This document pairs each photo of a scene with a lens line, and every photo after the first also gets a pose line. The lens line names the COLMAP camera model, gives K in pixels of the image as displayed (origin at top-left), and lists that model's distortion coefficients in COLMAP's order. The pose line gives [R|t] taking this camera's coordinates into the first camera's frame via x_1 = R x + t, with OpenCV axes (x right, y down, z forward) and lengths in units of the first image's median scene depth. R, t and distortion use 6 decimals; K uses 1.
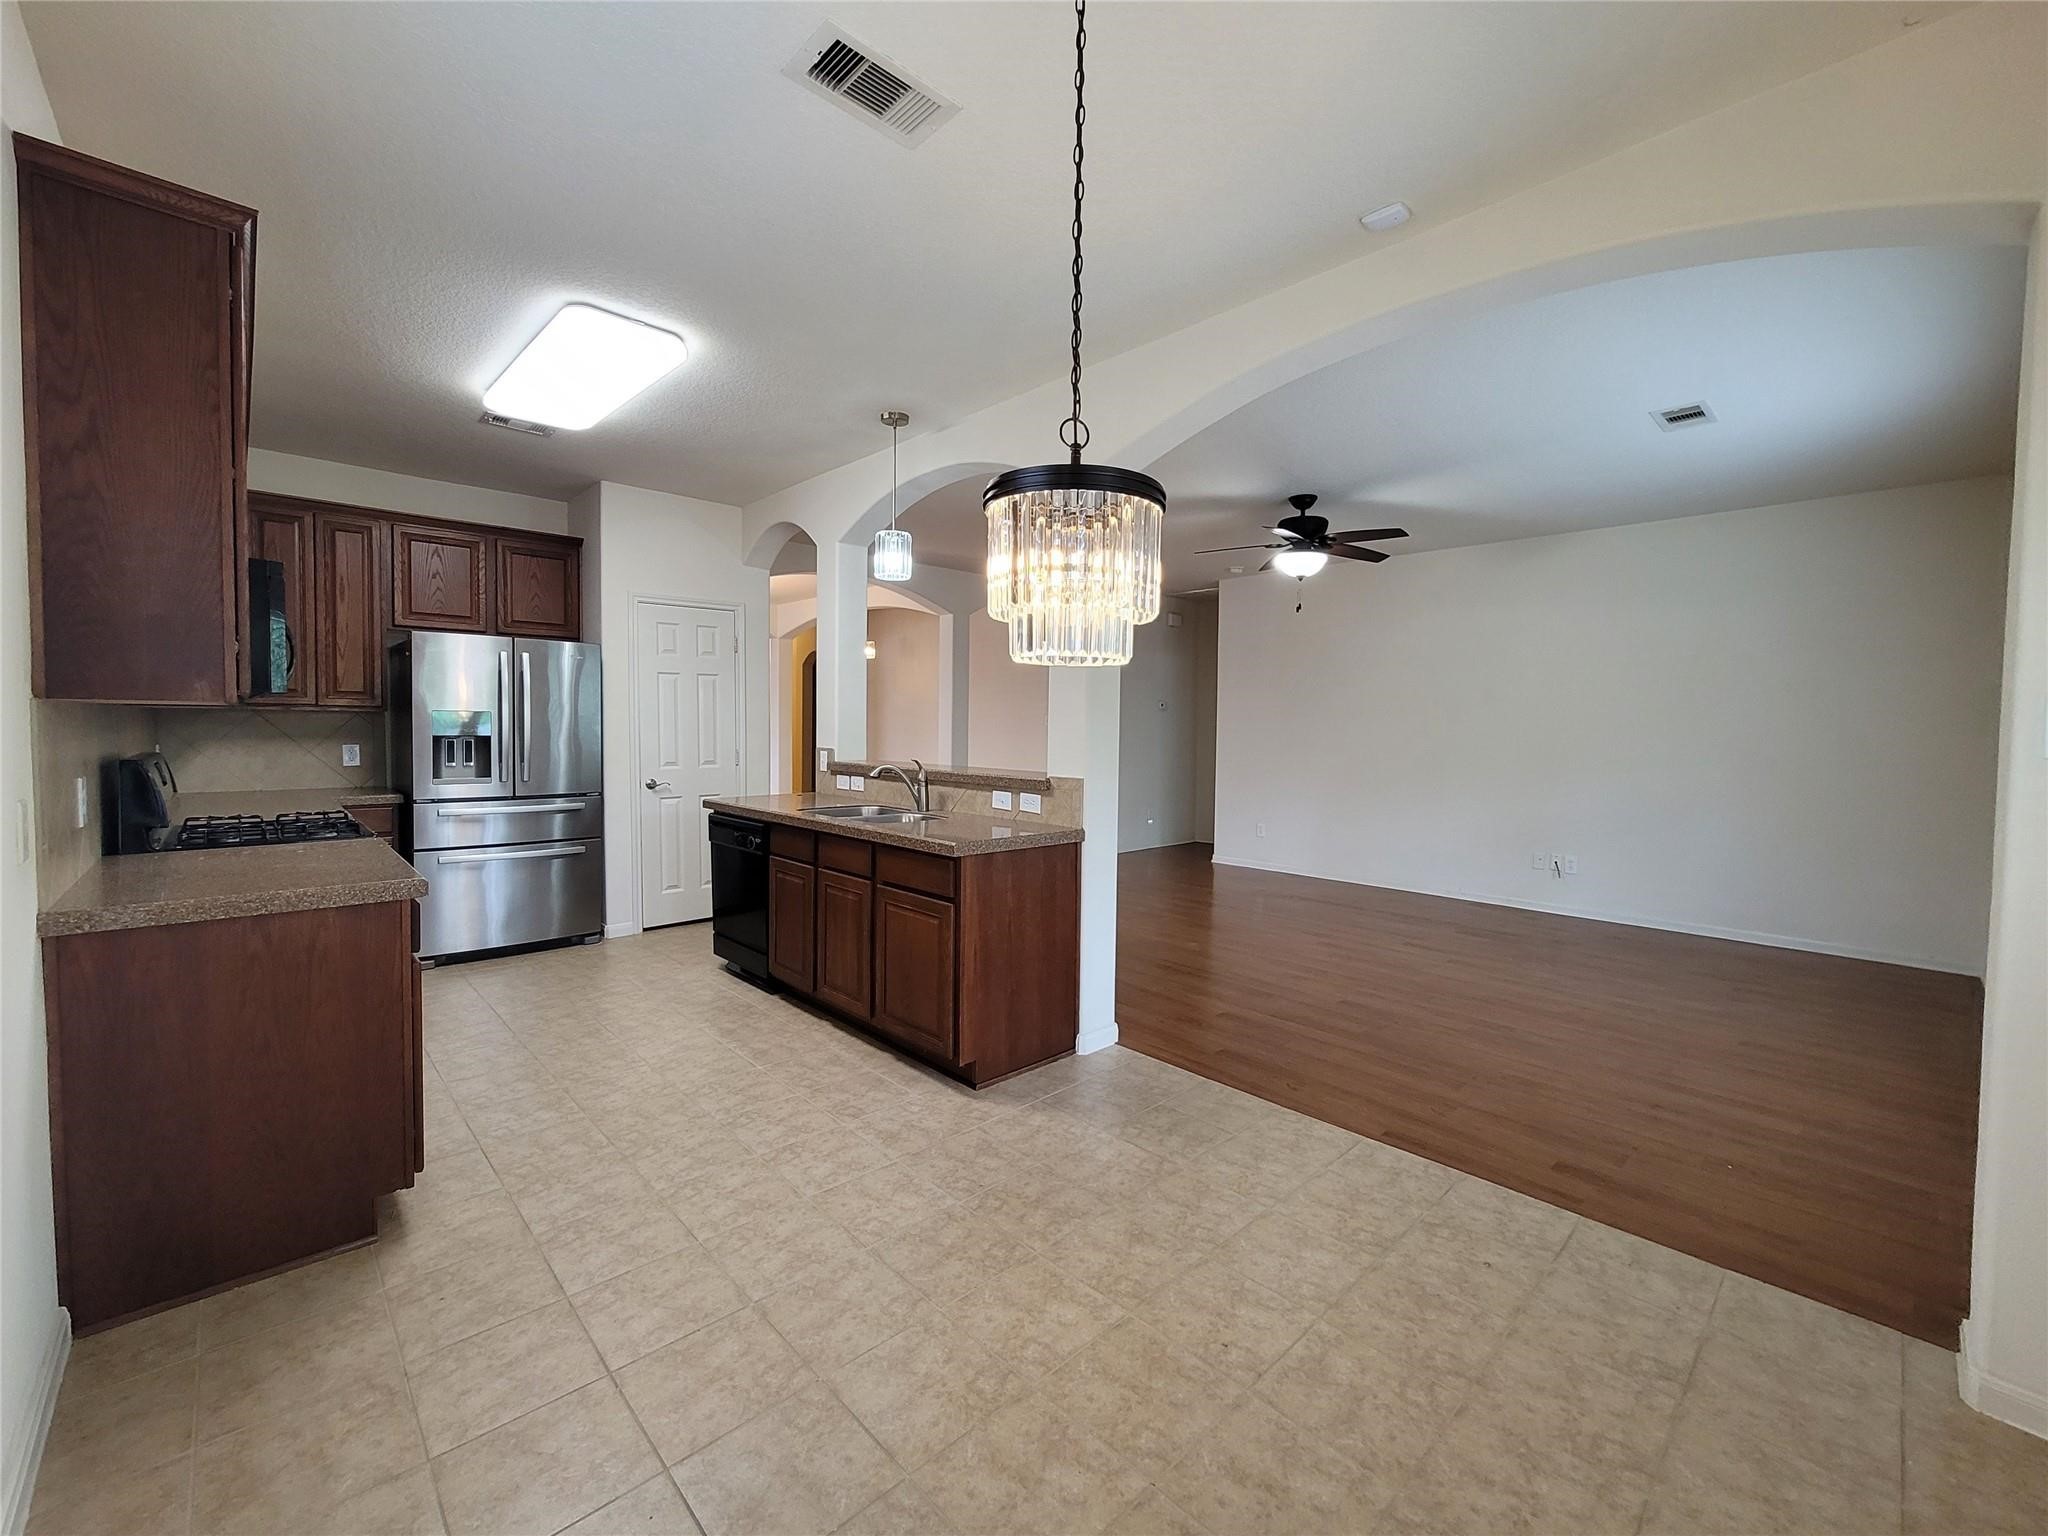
lens RADIAL K [[836.0, 0, 1038.8], [0, 836.0, 759.8], [0, 0, 1]] dist [0.001273, 0.000015]
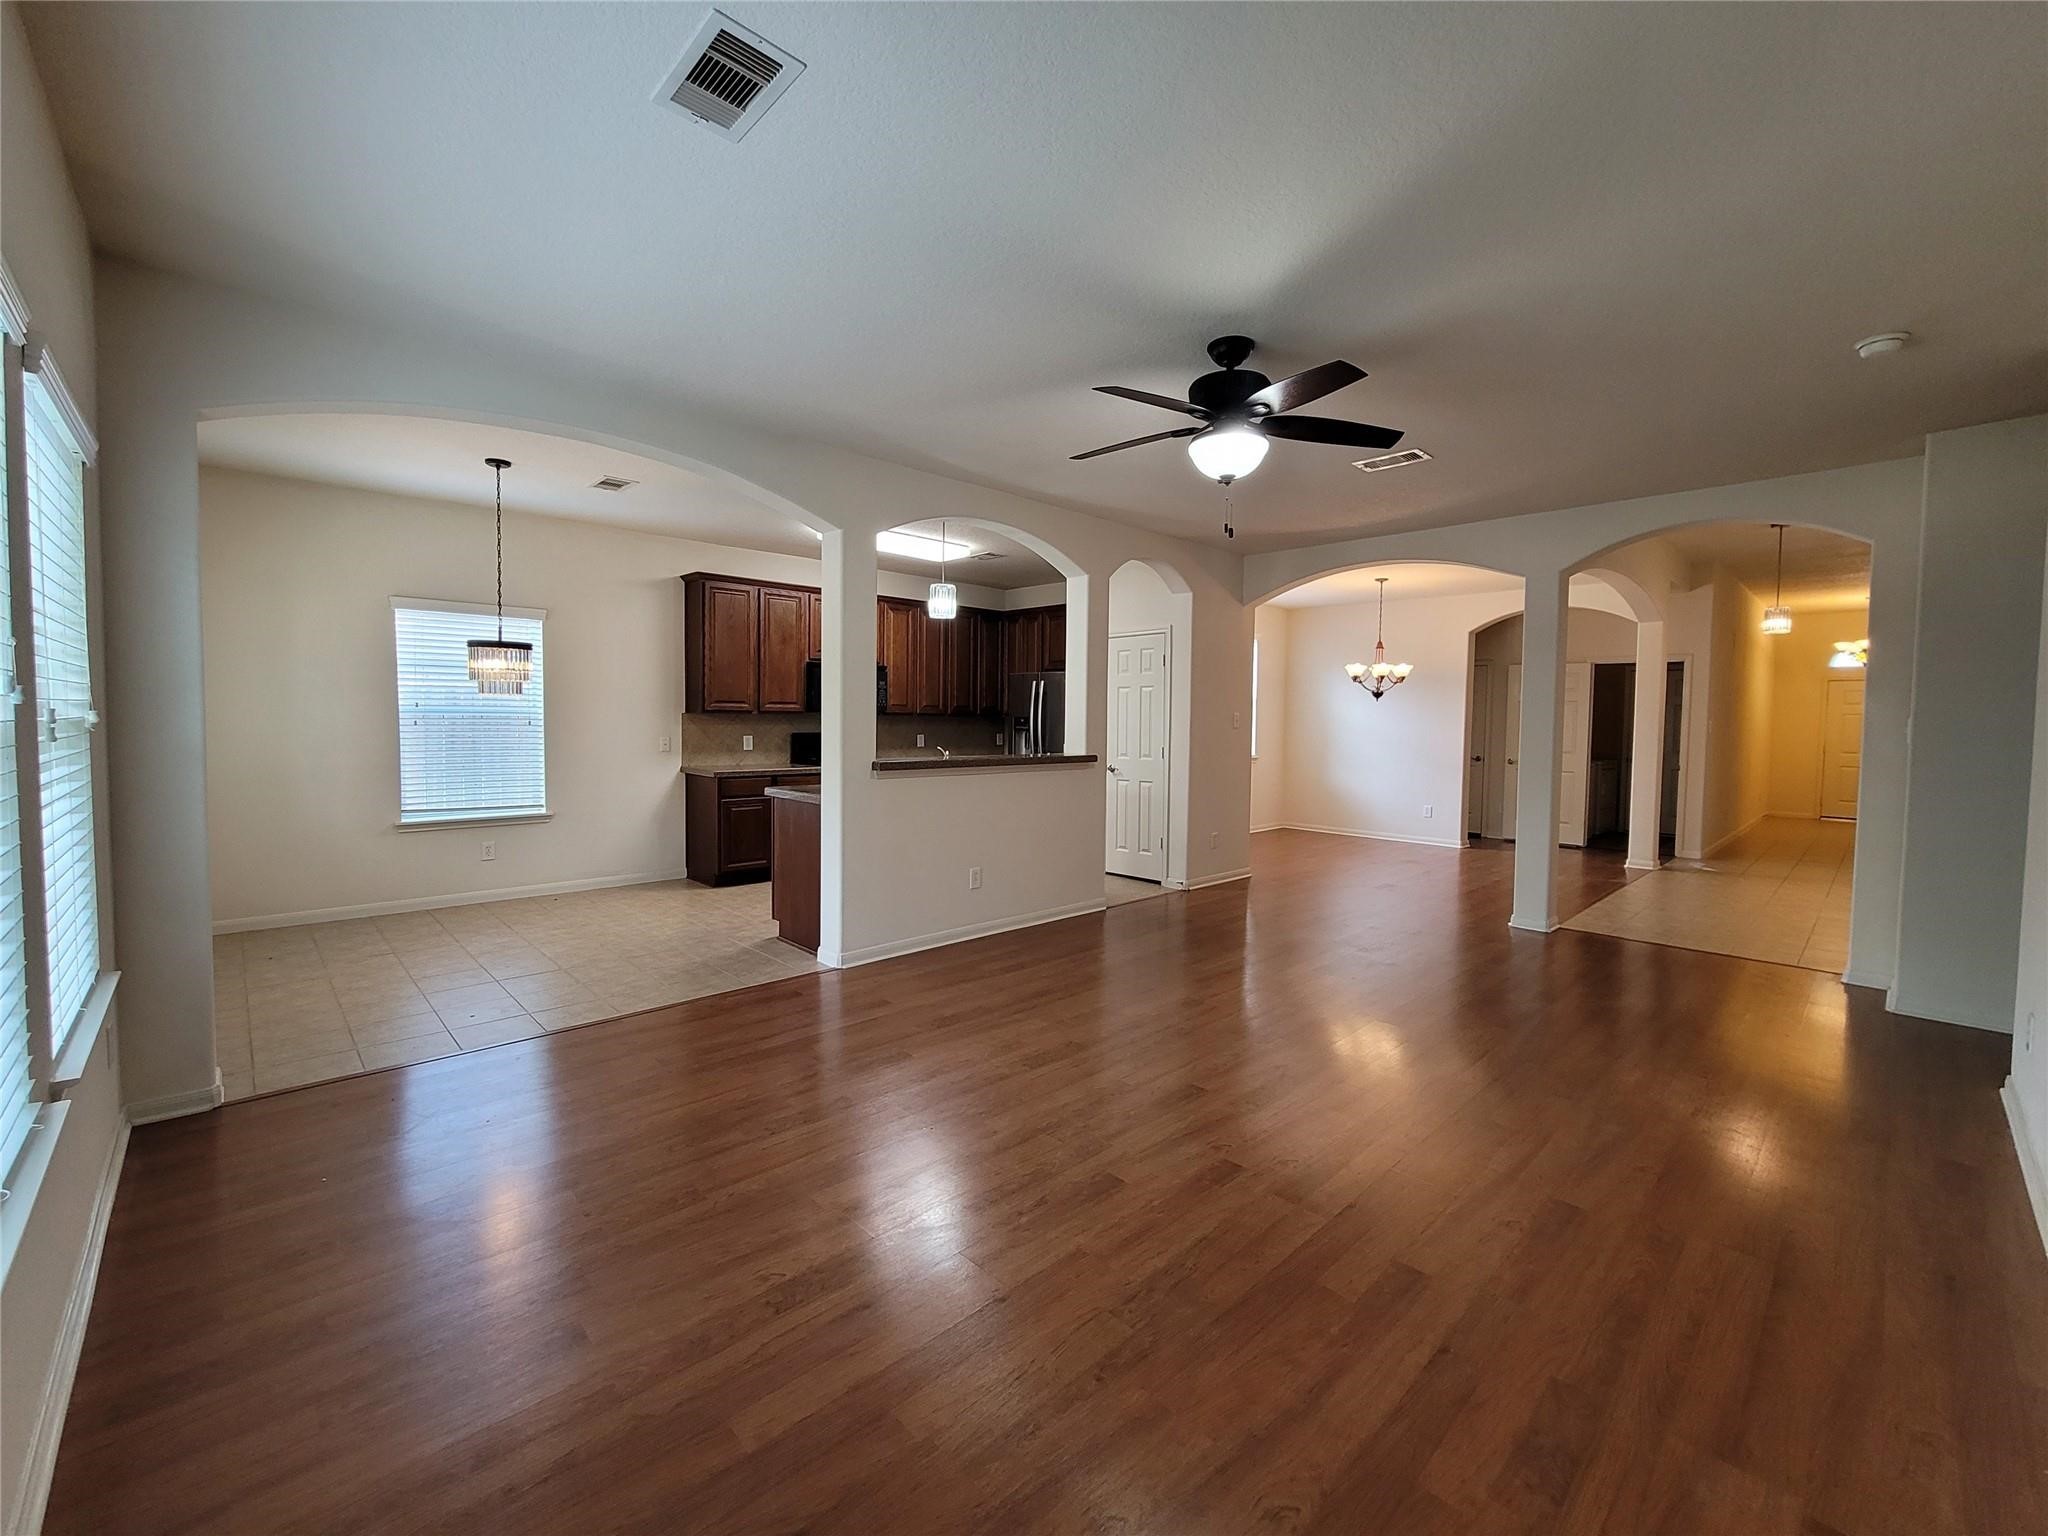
lens RADIAL K [[836.0, 0, 1038.8], [0, 836.0, 759.8], [0, 0, 1]] dist [0.001273, 0.000015]
pose [[0.007867, 0.031873, -0.999461, 1.676507], [-0.051077, 0.998200, 0.031431, -0.045156], [0.998664, 0.050802, 0.009481, 1.567741]]
